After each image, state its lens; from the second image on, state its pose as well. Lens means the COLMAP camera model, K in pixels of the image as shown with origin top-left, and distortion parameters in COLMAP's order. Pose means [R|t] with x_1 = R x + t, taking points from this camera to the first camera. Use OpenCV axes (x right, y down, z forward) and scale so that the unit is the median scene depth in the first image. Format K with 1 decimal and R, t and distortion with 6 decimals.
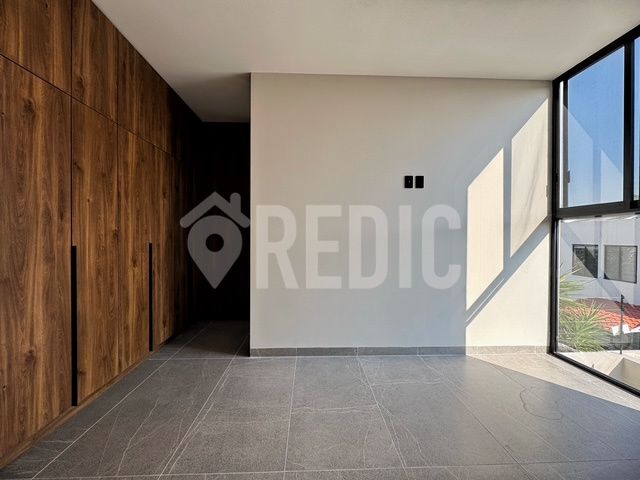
lens RADIAL K [[254.1, 0, 319.6], [0, 254.1, 237.3], [0, 0, 1]] dist [-0.001315, -0.000244]
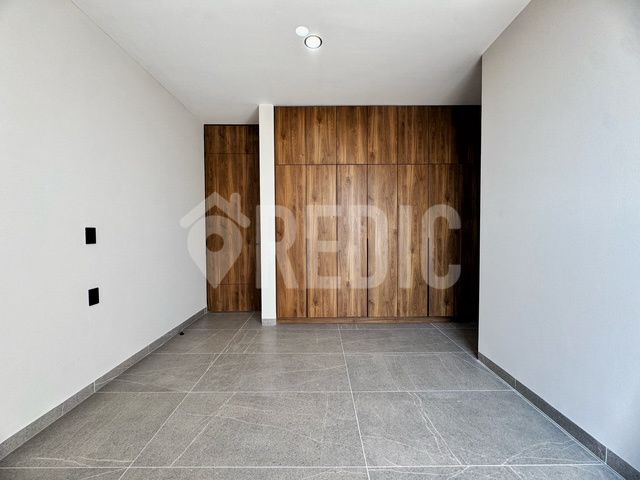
lens RADIAL K [[254.1, 0, 319.6], [0, 254.1, 237.3], [0, 0, 1]] dist [-0.001315, -0.000244]
pose [[-0.040664, 0.015522, -0.999052, 0.946801], [0.007964, 0.999853, 0.015210, -0.006968], [0.999141, -0.007338, -0.040782, 0.618407]]
